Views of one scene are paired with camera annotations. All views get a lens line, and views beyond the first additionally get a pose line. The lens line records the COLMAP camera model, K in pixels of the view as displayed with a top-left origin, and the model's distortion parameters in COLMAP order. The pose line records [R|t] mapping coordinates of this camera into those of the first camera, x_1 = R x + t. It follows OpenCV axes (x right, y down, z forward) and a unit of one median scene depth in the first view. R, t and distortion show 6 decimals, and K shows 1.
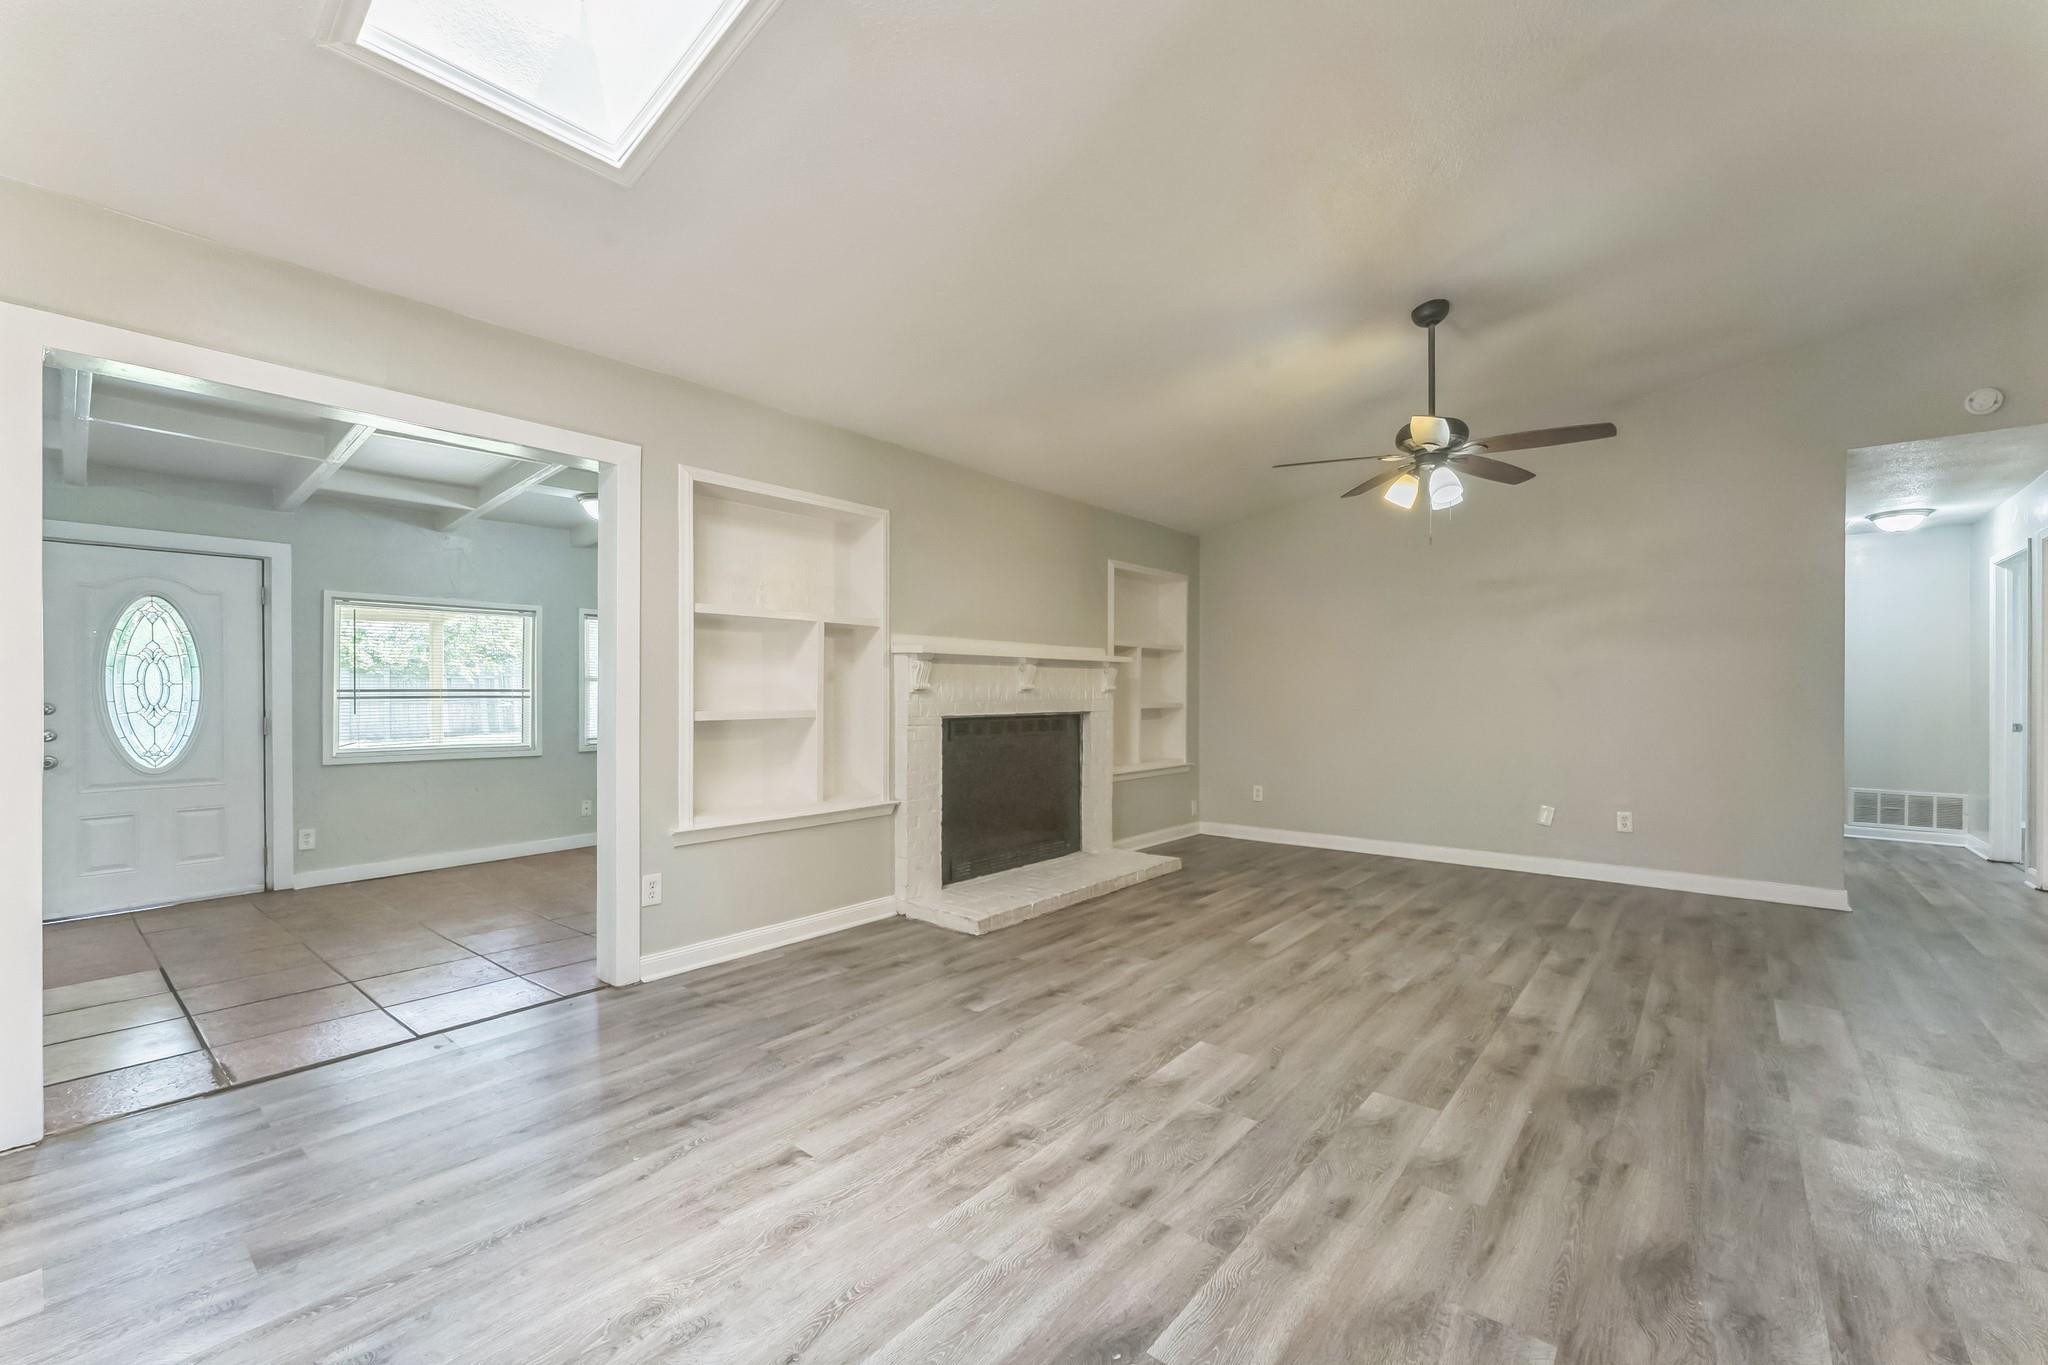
lens RADIAL K [[839.0, 0, 1024.0], [0, 839.0, 682.5], [0, 0, 1]] dist [-0.000746, -0.000025]
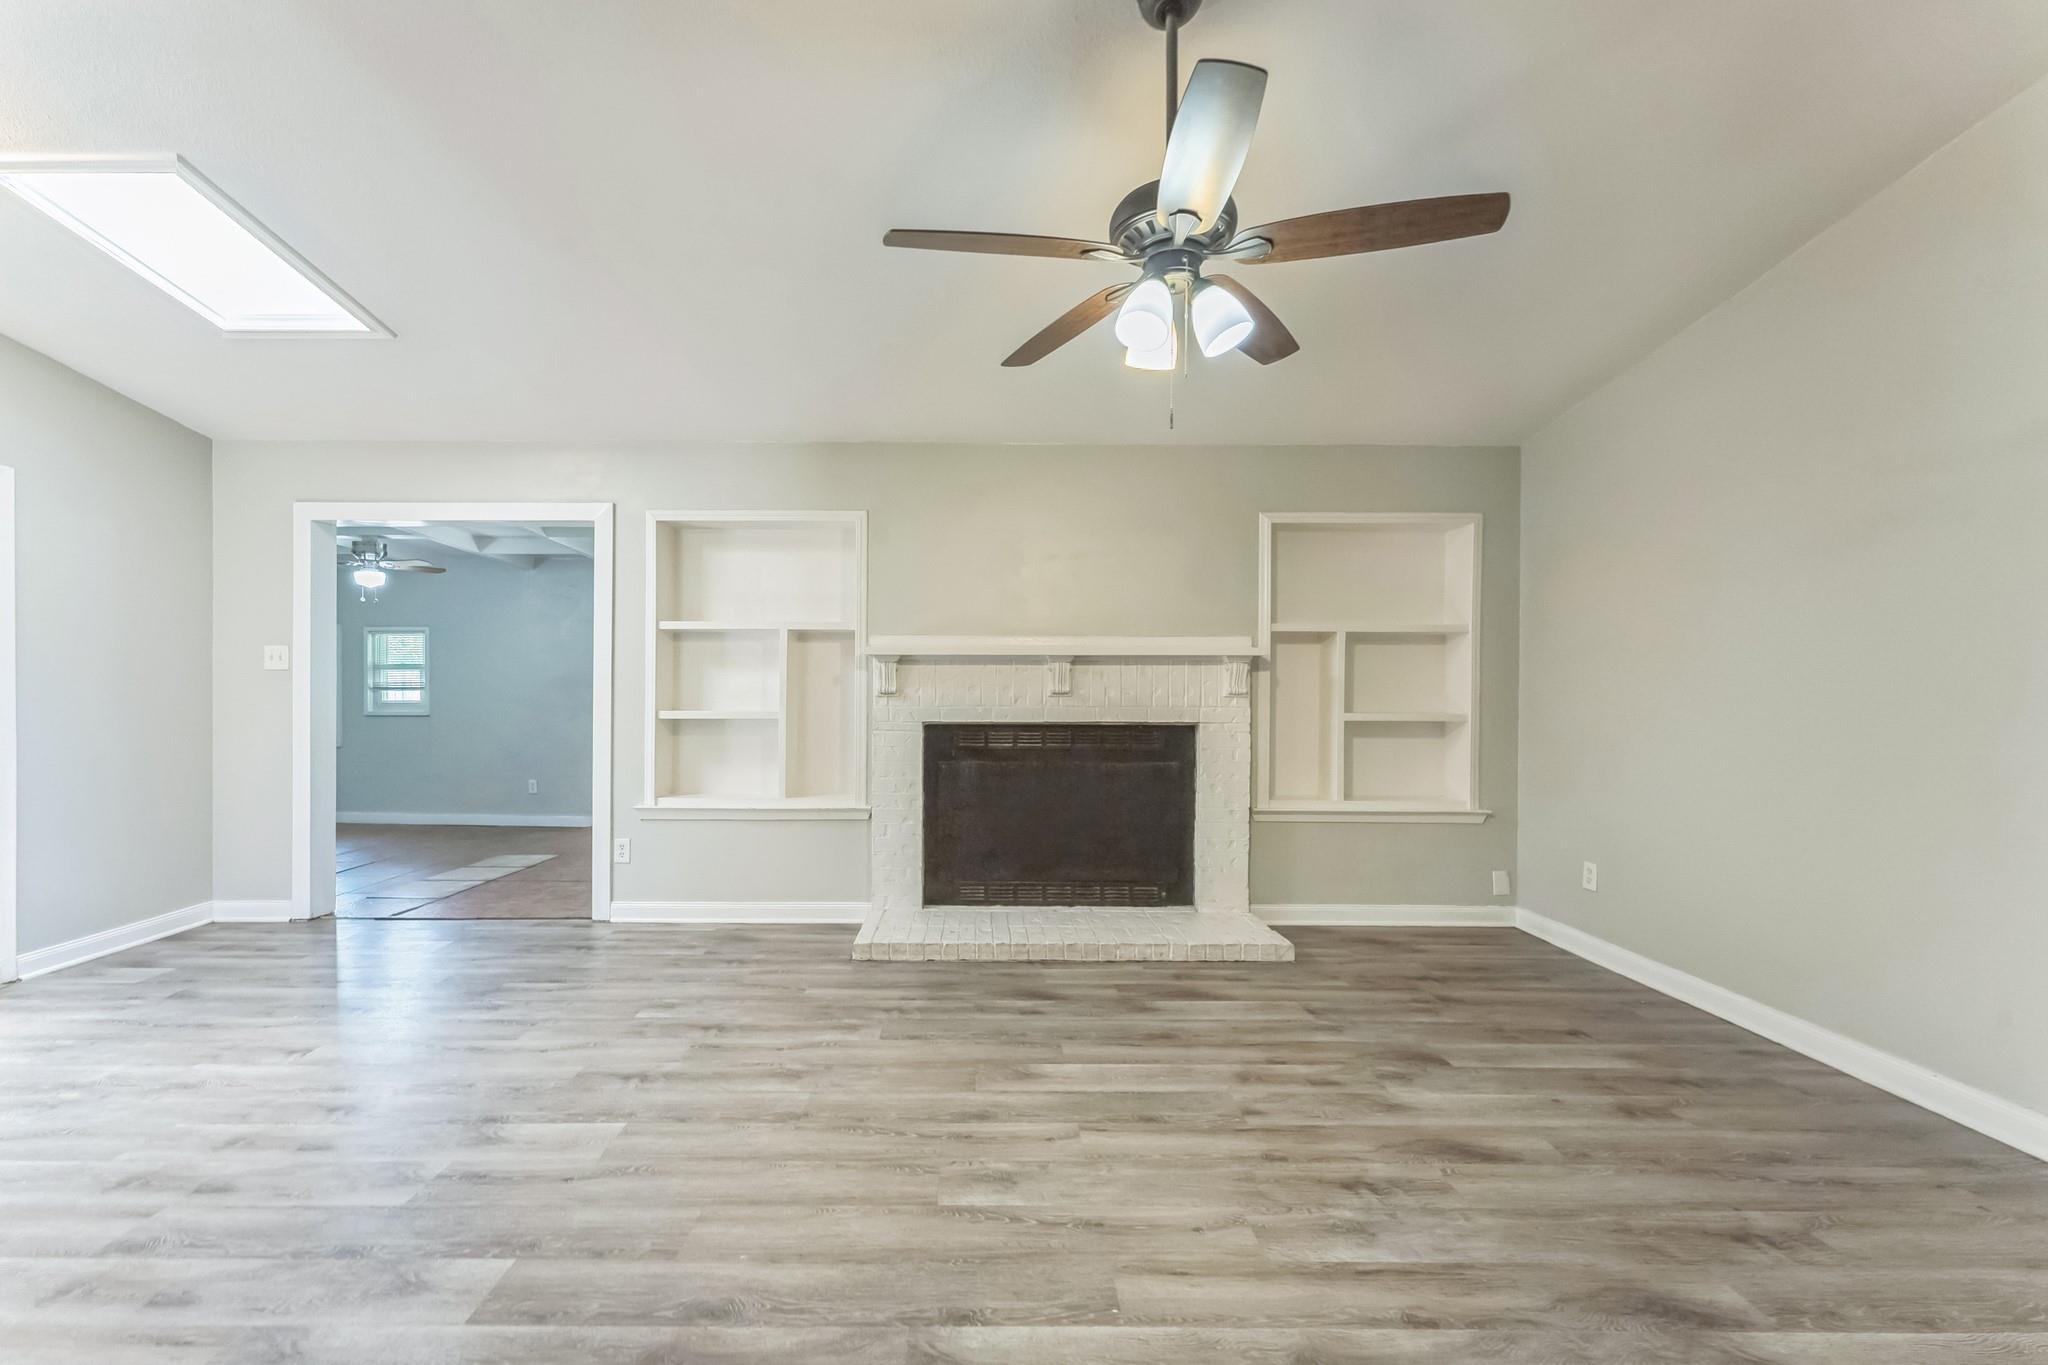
lens RADIAL K [[857.2, 0, 1024.0], [0, 857.2, 682.5], [0, 0, 1]] dist [0.001116, -0.000539]
pose [[0.640387, -0.000397, -0.768052, 0.774772], [0.004788, 0.999982, 0.003476, -0.006185], [0.768037, -0.005903, 0.640378, 0.530051]]
